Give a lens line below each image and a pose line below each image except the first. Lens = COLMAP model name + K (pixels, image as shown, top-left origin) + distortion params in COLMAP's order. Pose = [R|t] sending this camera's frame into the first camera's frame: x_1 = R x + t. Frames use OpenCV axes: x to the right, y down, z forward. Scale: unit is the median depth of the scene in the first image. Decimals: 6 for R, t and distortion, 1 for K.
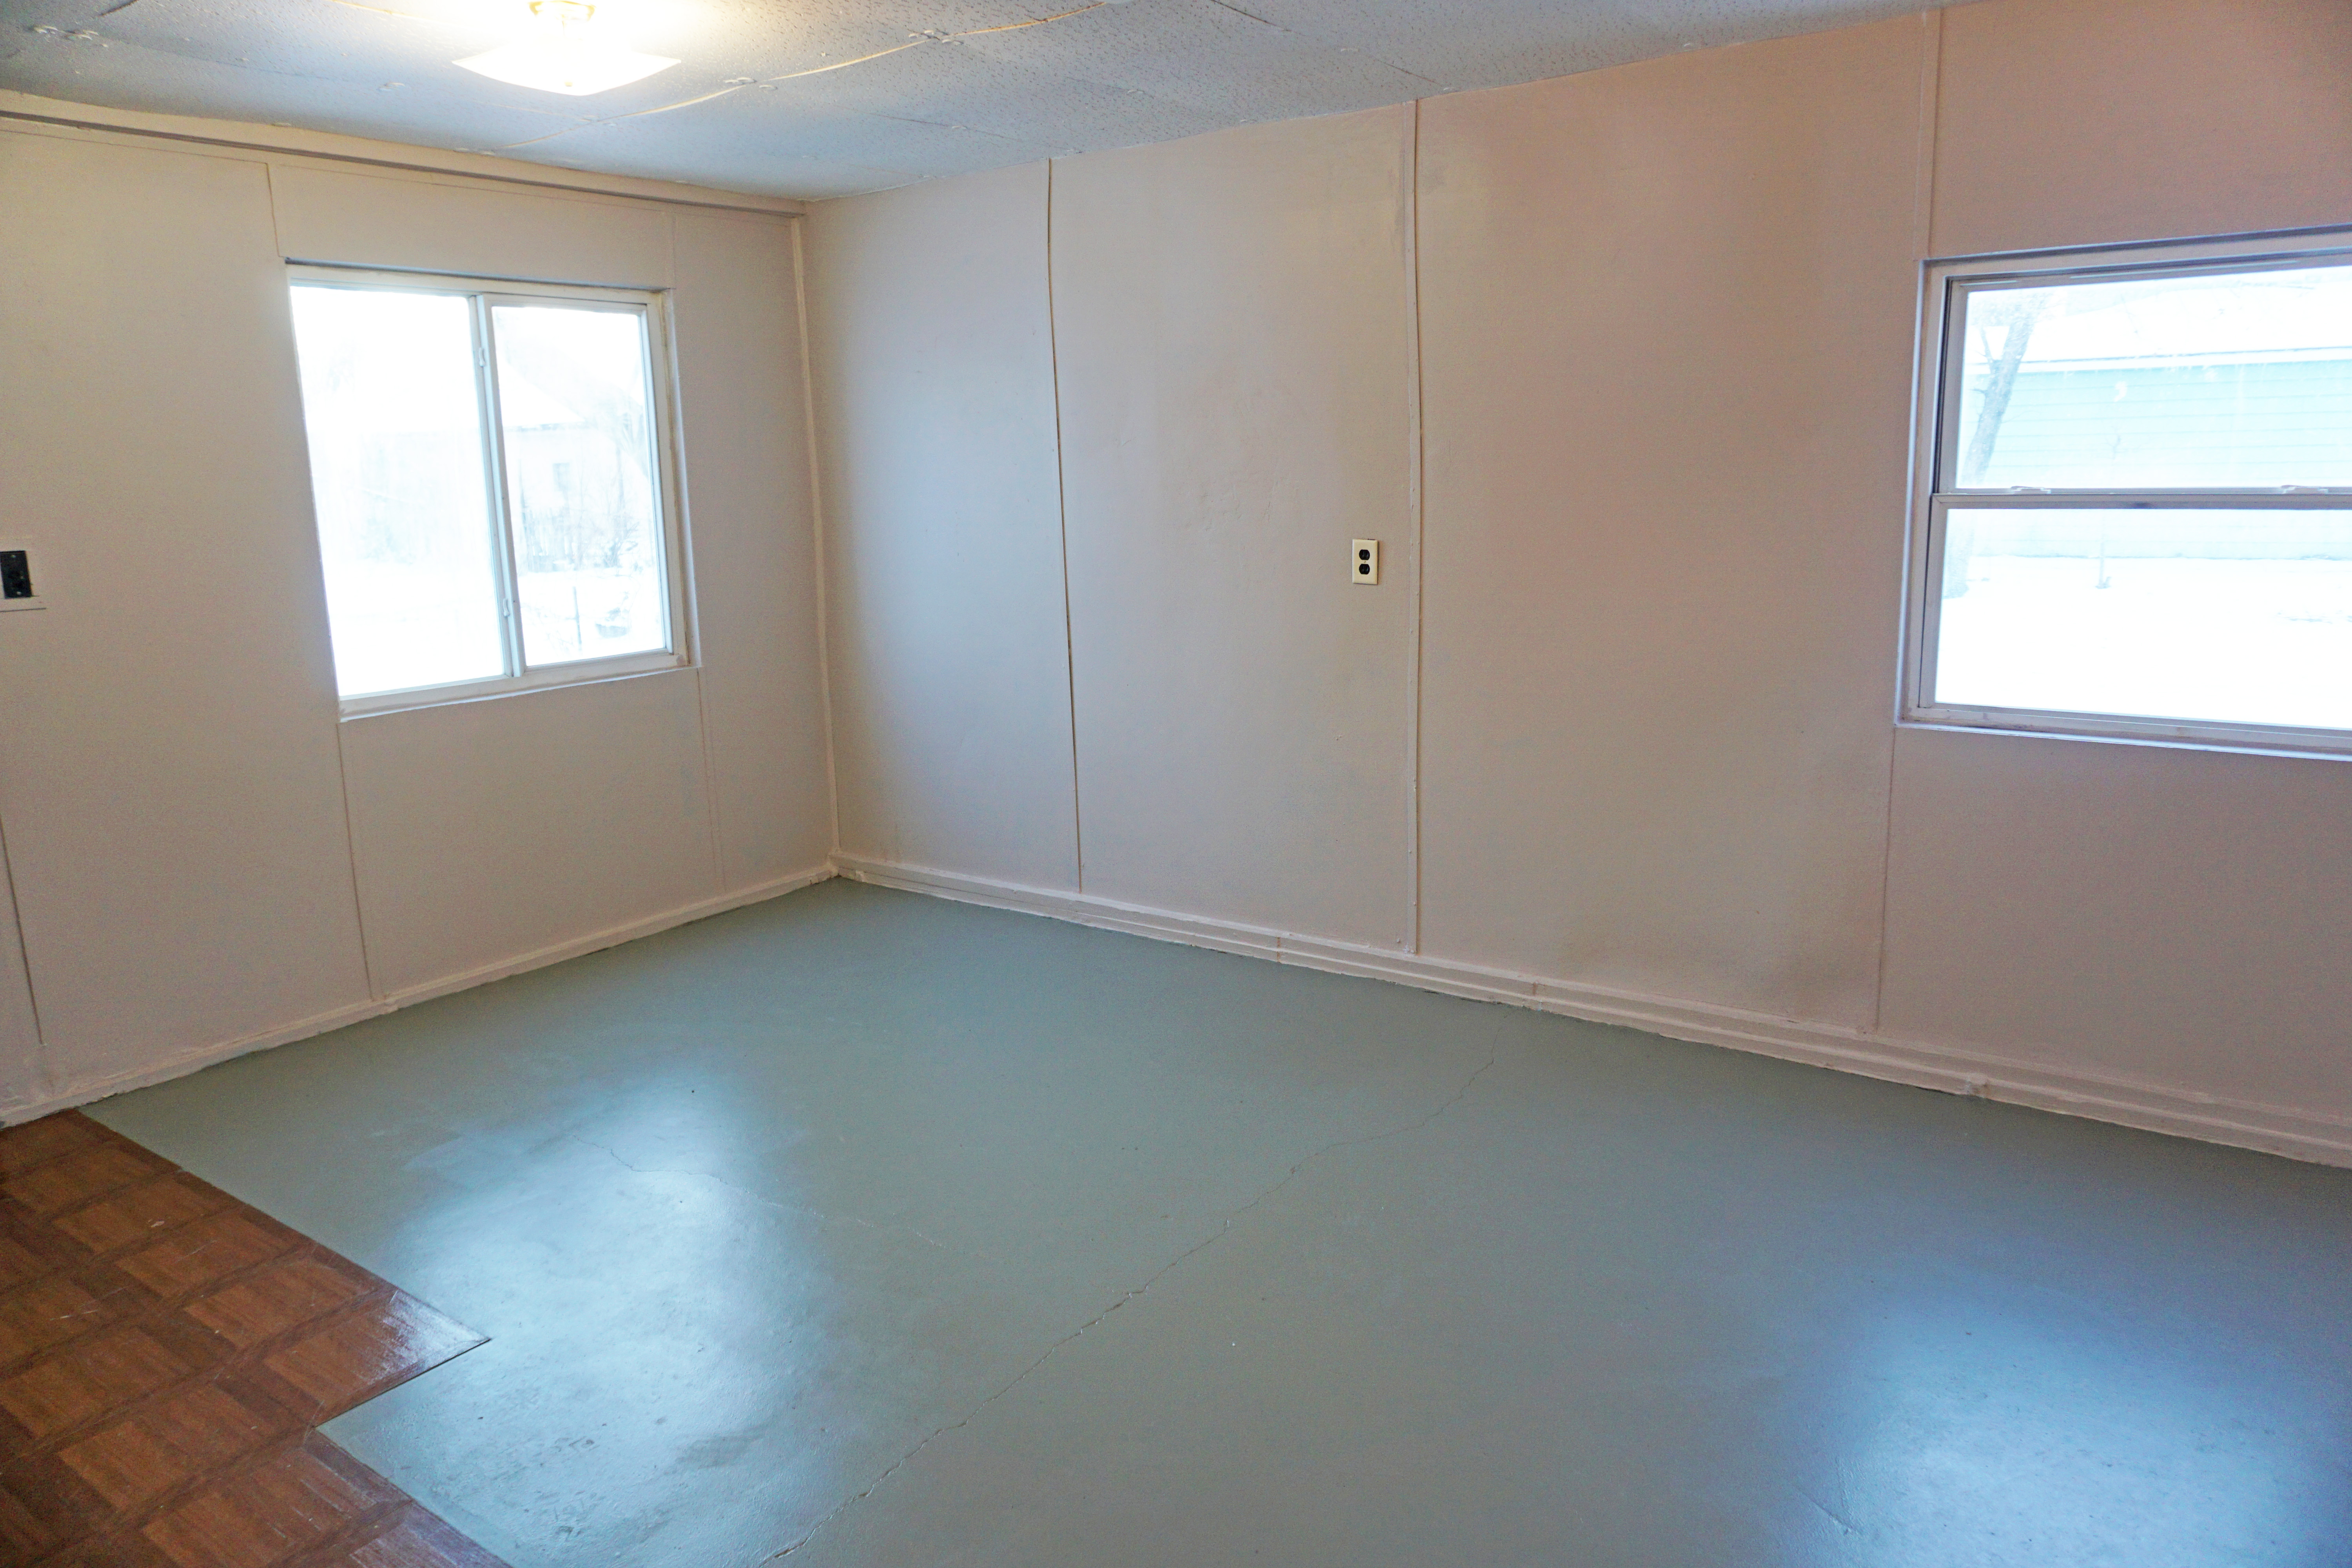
lens RADIAL K [[1581.6, 0, 1159.7], [0, 1581.6, 790.4], [0, 0, 1]] dist [-0.046330, 0.032418]
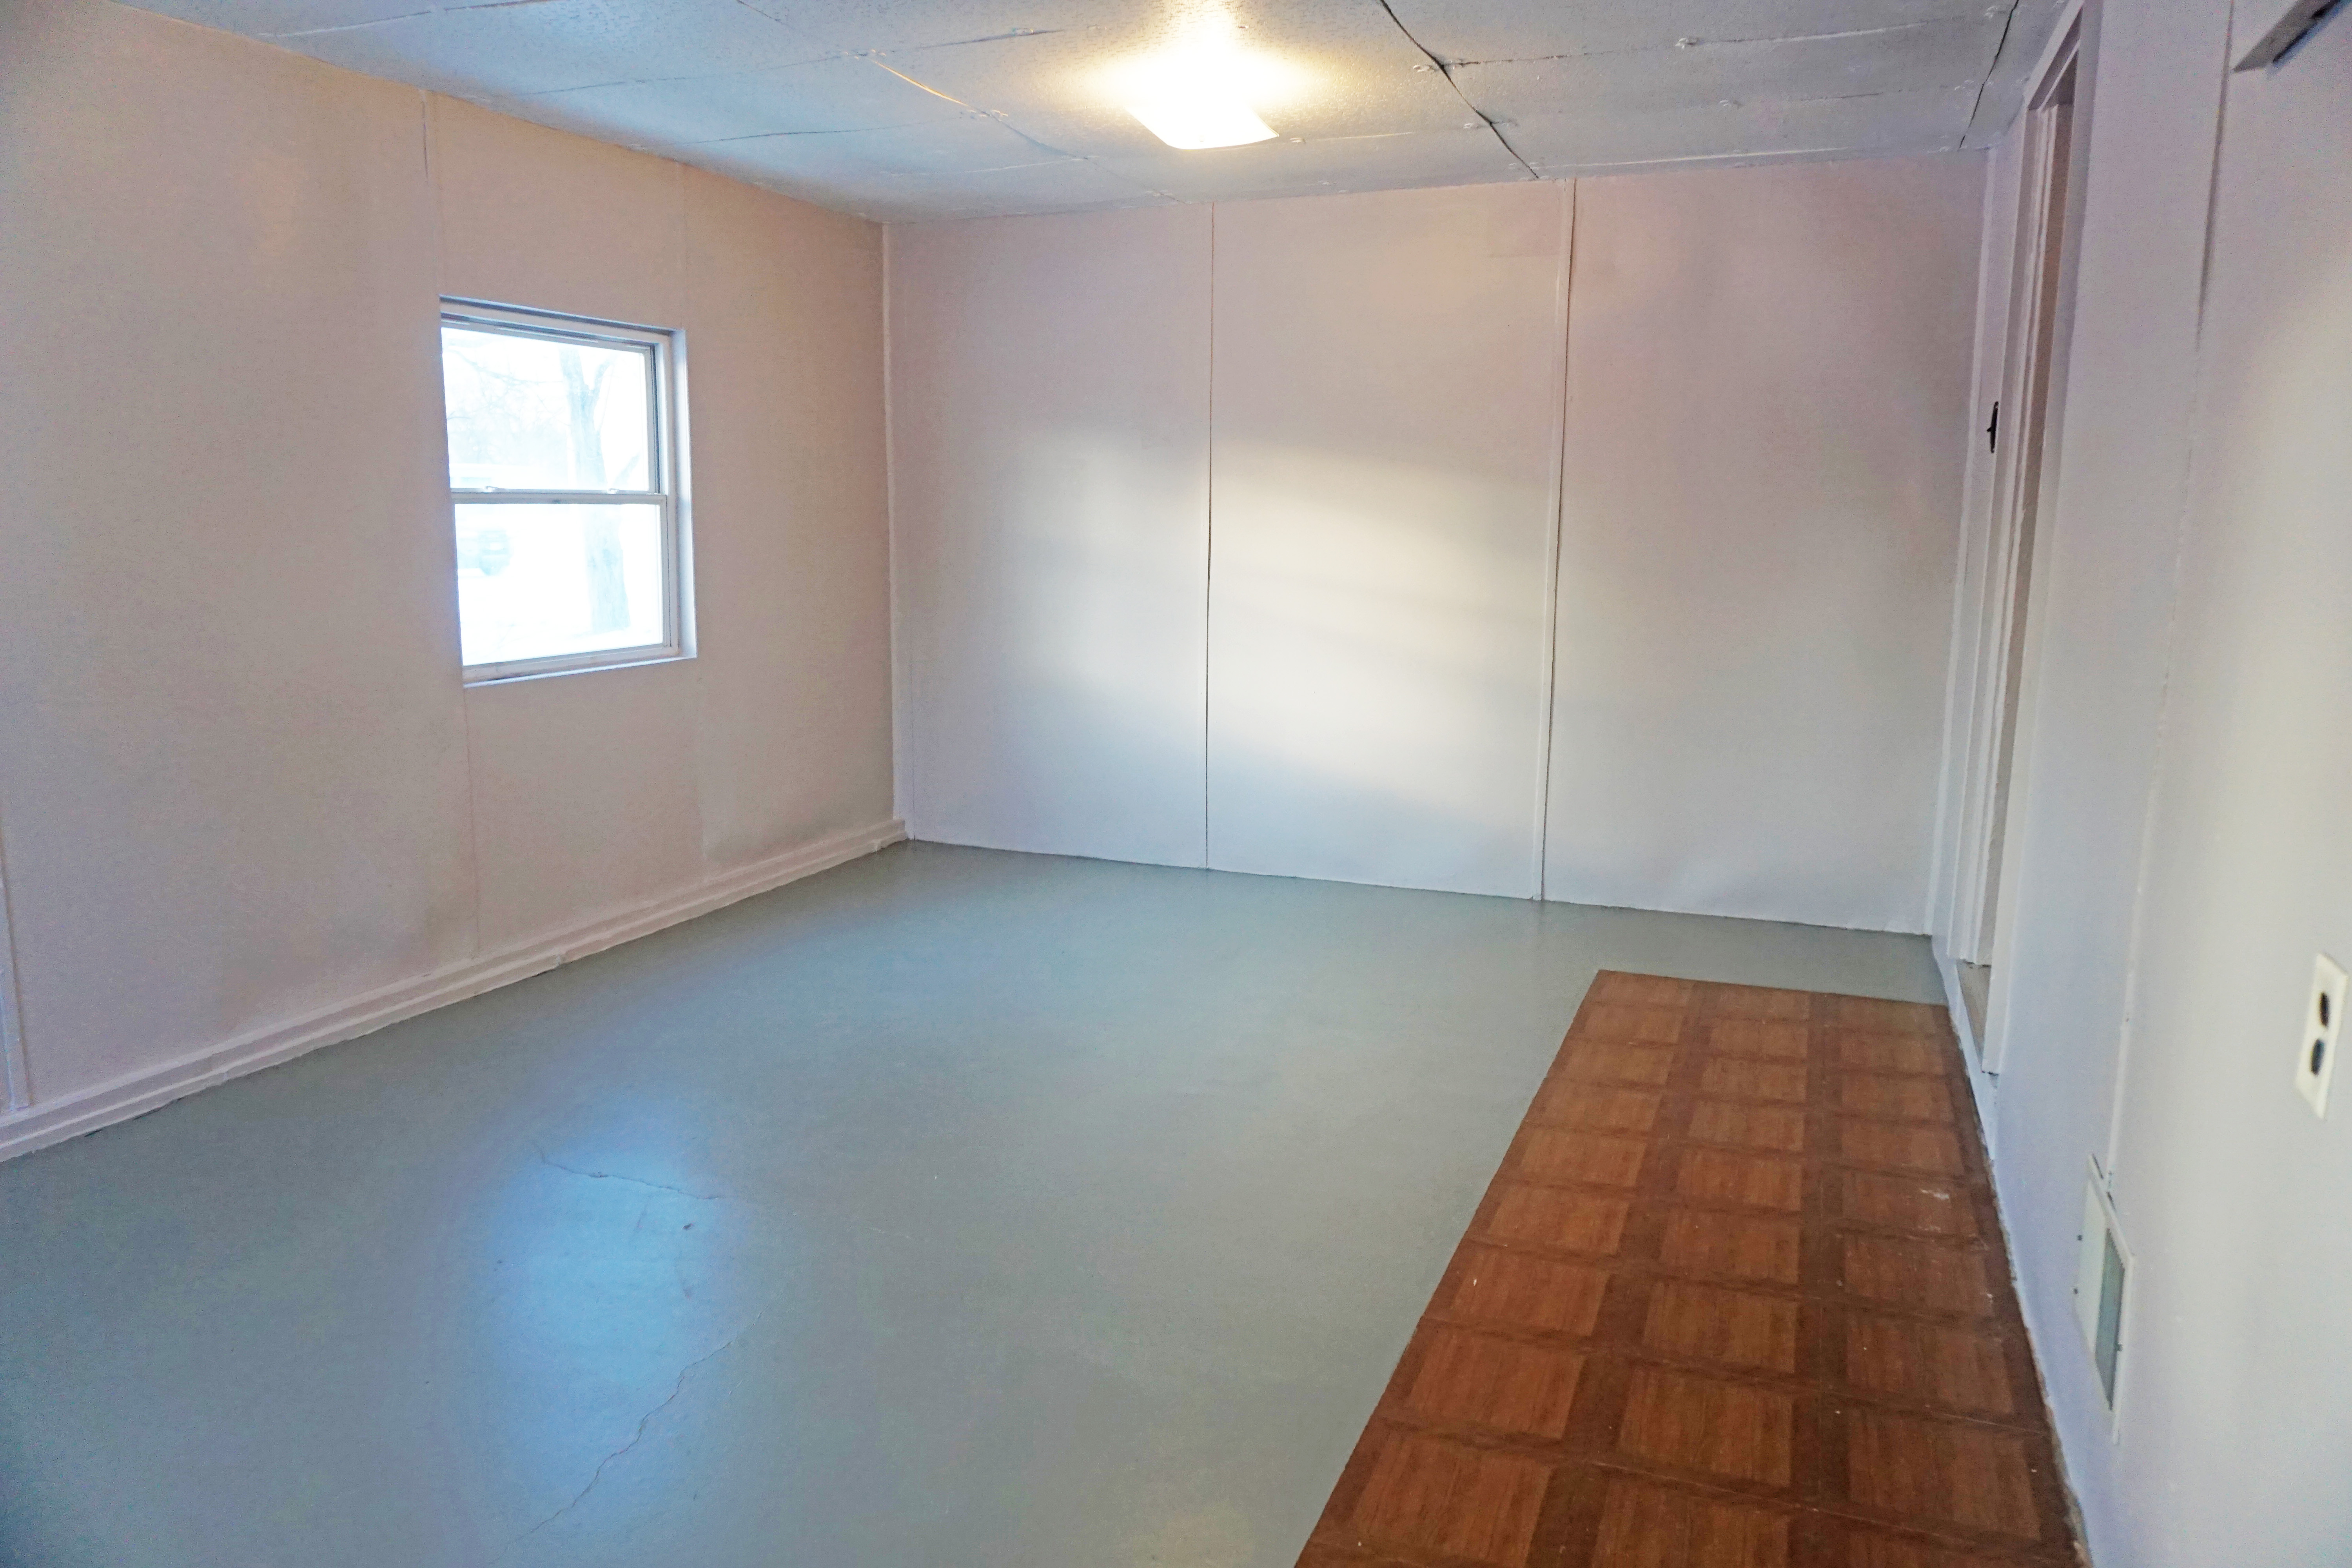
lens RADIAL K [[1581.6, 0, 1161.5], [0, 1581.6, 767.2], [0, 0, 1]] dist [-0.046330, 0.032418]
pose [[-0.235013, -0.148669, 0.960555, -0.762649], [0.179001, 0.964712, 0.193107, -0.113498], [-0.955368, 0.217323, -0.200108, 0.724873]]
